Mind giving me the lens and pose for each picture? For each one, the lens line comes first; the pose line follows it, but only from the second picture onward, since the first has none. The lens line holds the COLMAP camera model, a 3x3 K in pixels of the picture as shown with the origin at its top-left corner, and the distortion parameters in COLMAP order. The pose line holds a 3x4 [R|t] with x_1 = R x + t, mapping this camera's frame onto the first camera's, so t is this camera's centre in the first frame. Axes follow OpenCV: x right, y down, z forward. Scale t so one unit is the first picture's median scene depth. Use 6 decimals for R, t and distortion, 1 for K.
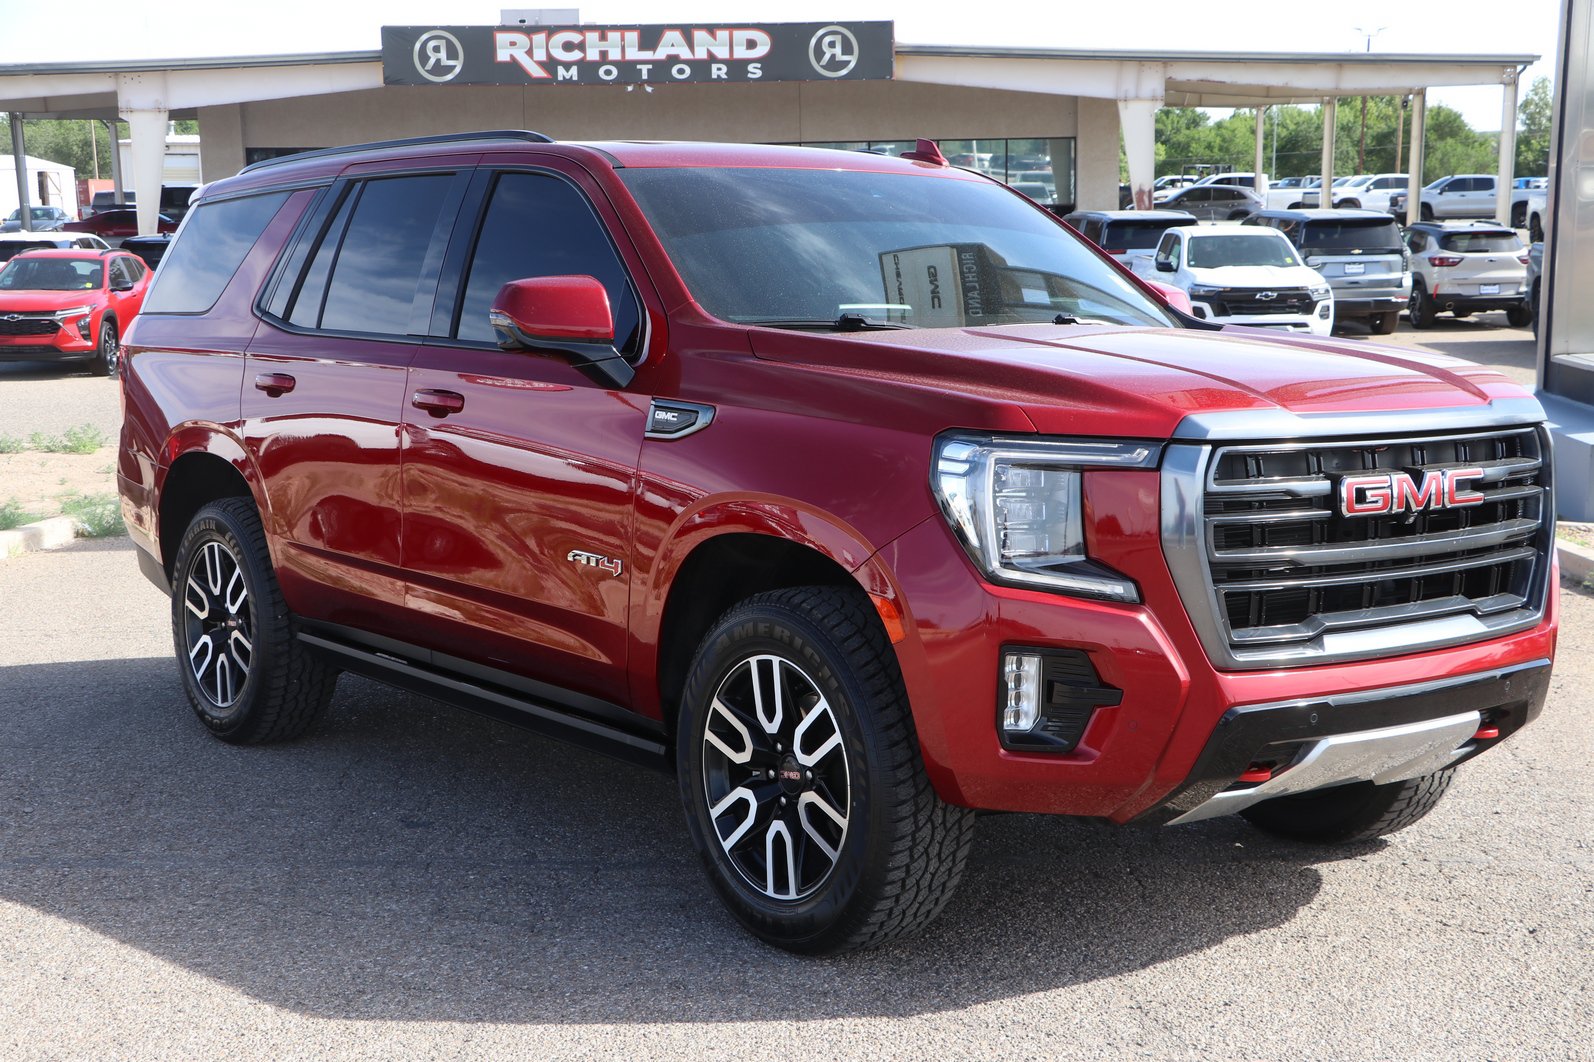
lens RADIAL K [[2484.4, 0, 797.0], [0, 2484.4, 531.0], [0, 0, 1]] dist [-0.007671, -0.005980]
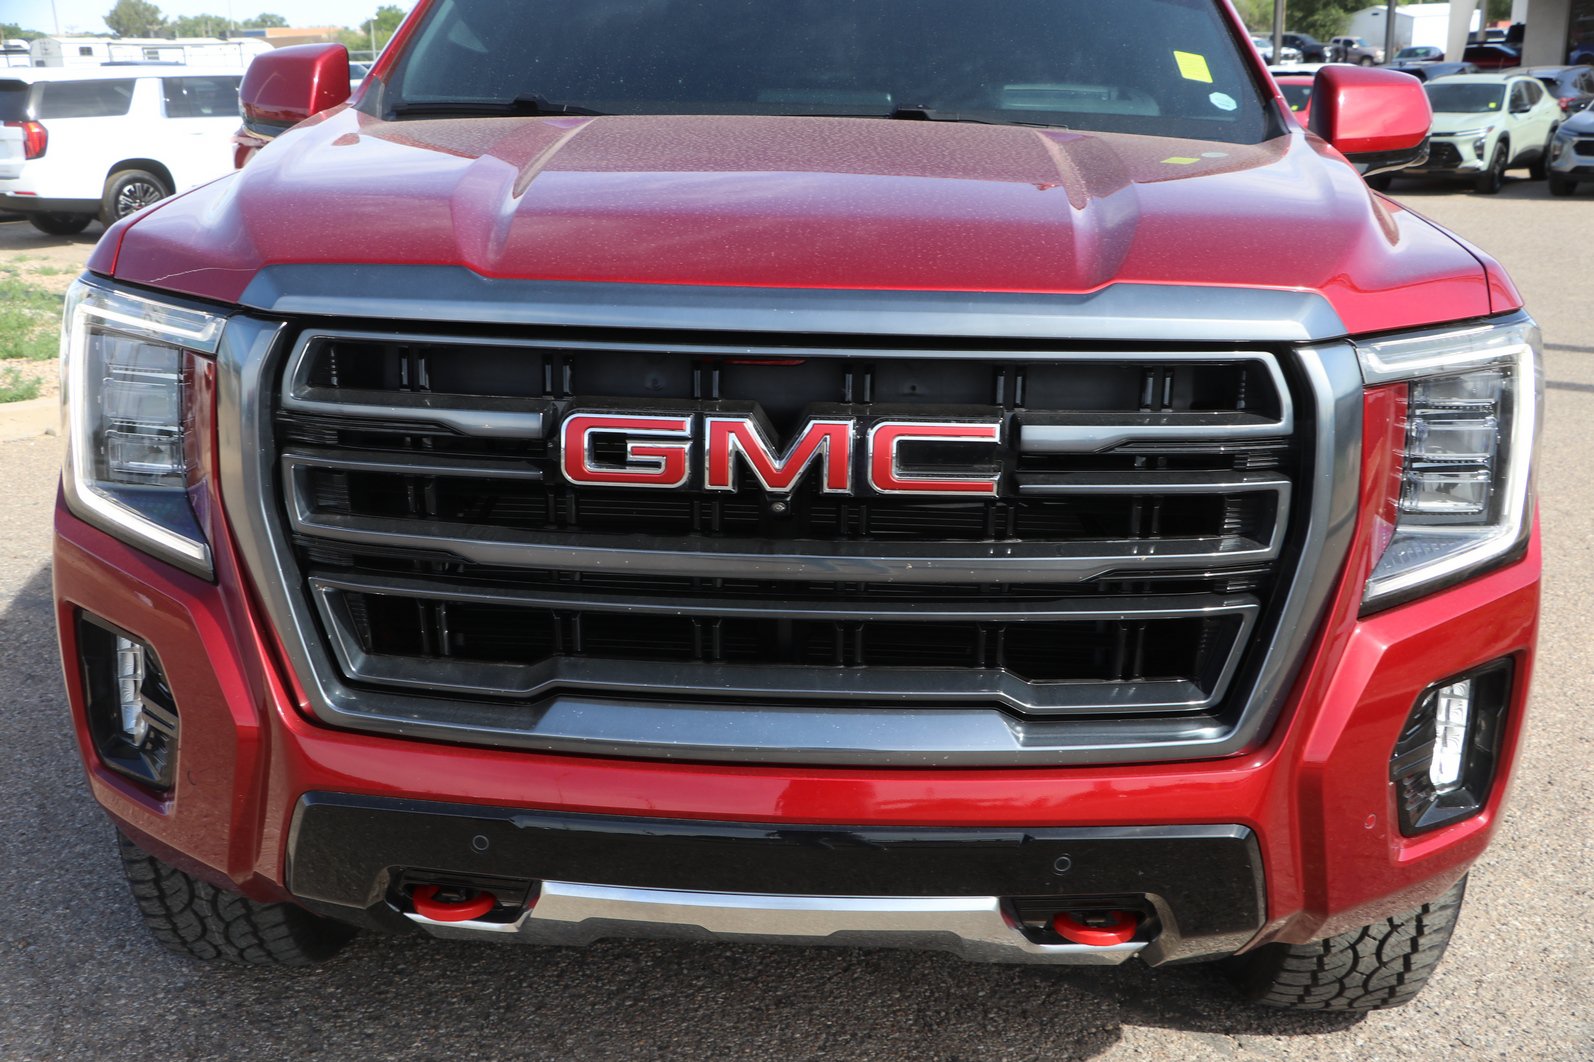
lens RADIAL K [[2092.2, 0, 797.0], [0, 2092.2, 531.0], [0, 0, 1]] dist [-0.004312, 0.015061]
pose [[0.740541, 0.147358, -0.655655, 0.529055], [-0.082819, 0.988237, 0.128565, -0.055154], [0.666888, -0.040907, 0.744034, 0.682527]]
